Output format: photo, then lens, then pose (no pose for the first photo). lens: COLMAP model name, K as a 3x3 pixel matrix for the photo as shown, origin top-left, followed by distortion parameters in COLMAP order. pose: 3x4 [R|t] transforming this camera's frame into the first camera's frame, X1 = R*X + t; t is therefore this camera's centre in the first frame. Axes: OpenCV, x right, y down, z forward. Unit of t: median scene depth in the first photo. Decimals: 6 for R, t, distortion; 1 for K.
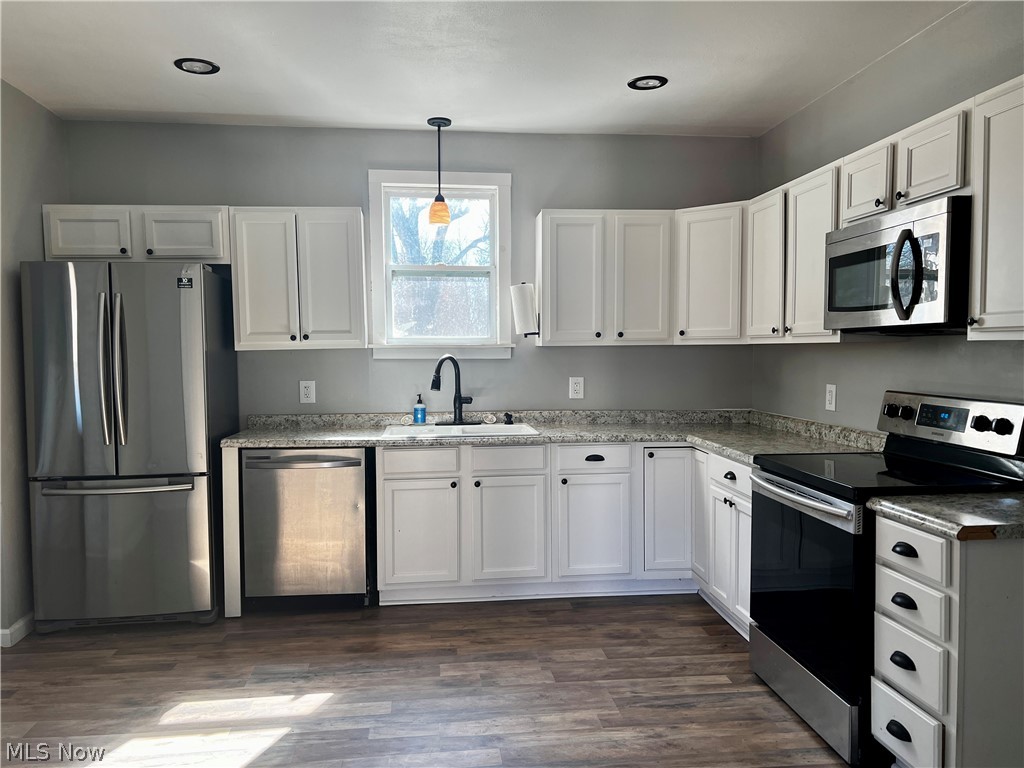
lens RADIAL K [[761.8, 0, 515.6], [0, 761.8, 385.0], [0, 0, 1]] dist [0.023834, -0.022883]
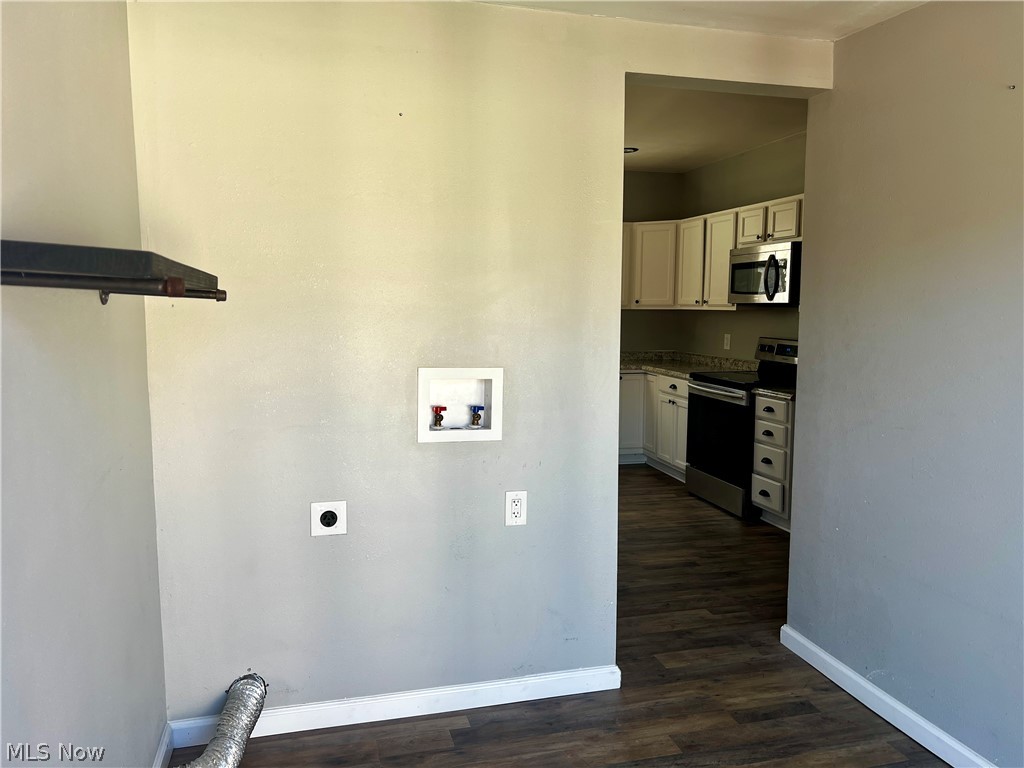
lens RADIAL K [[761.8, 0, 507.9], [0, 761.8, 382.2], [0, 0, 1]] dist [0.023834, -0.022883]
pose [[0.989060, -0.008257, 0.147284, -0.385603], [-0.000304, 0.998316, 0.058009, 0.009574], [-0.147515, -0.057419, 0.987392, -0.729895]]
